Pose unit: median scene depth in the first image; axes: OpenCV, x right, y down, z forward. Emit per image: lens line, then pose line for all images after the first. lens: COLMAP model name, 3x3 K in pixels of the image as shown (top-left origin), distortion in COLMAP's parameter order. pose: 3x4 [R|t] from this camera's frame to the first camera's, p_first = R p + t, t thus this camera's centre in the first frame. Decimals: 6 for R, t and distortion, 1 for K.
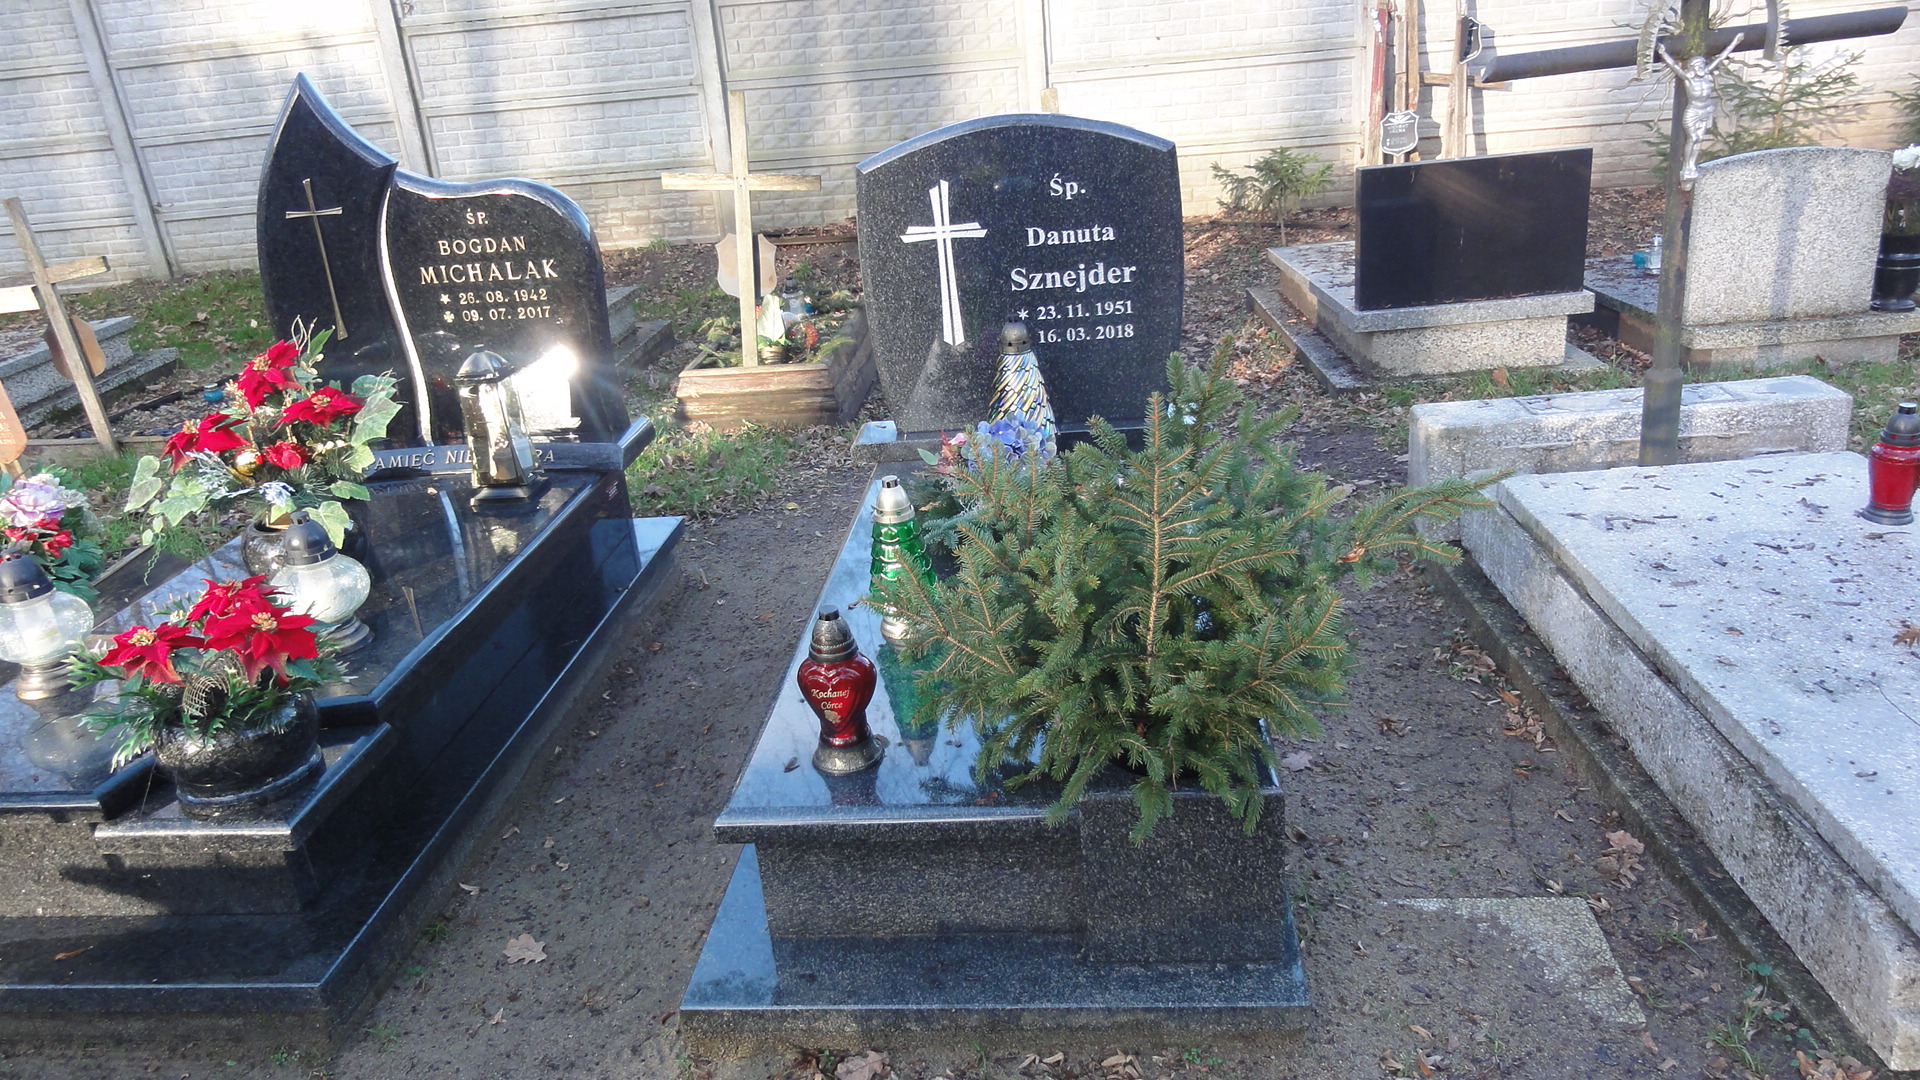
lens RADIAL K [[1349.7, 0, 952.1], [0, 1349.7, 536.2], [0, 0, 1]] dist [0.001542, 0.003488]
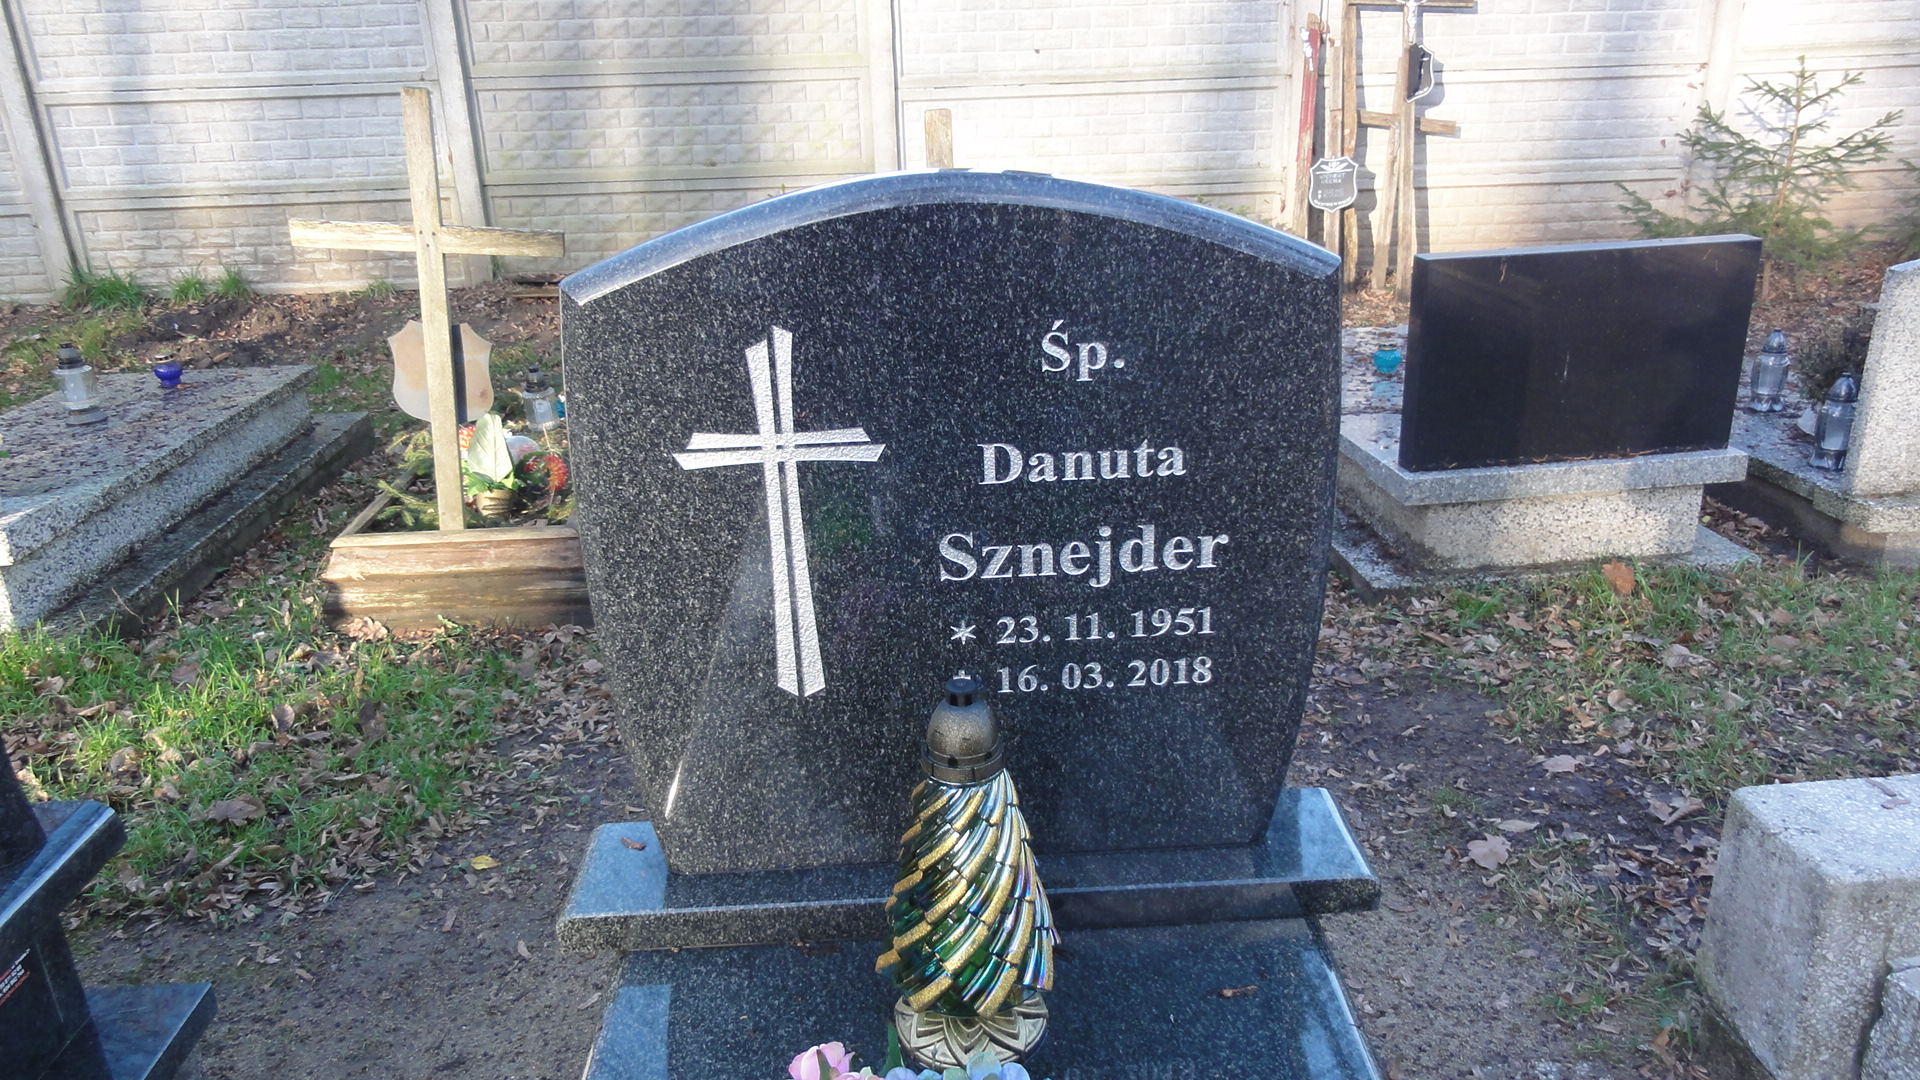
lens RADIAL K [[1349.7, 0, 952.1], [0, 1349.7, 536.2], [0, 0, 1]] dist [0.001542, 0.003488]
pose [[0.990418, 0.004073, 0.138039, -0.007060], [-0.002460, 0.999927, -0.011854, -0.125574], [-0.138077, 0.011400, 0.990356, 0.378900]]
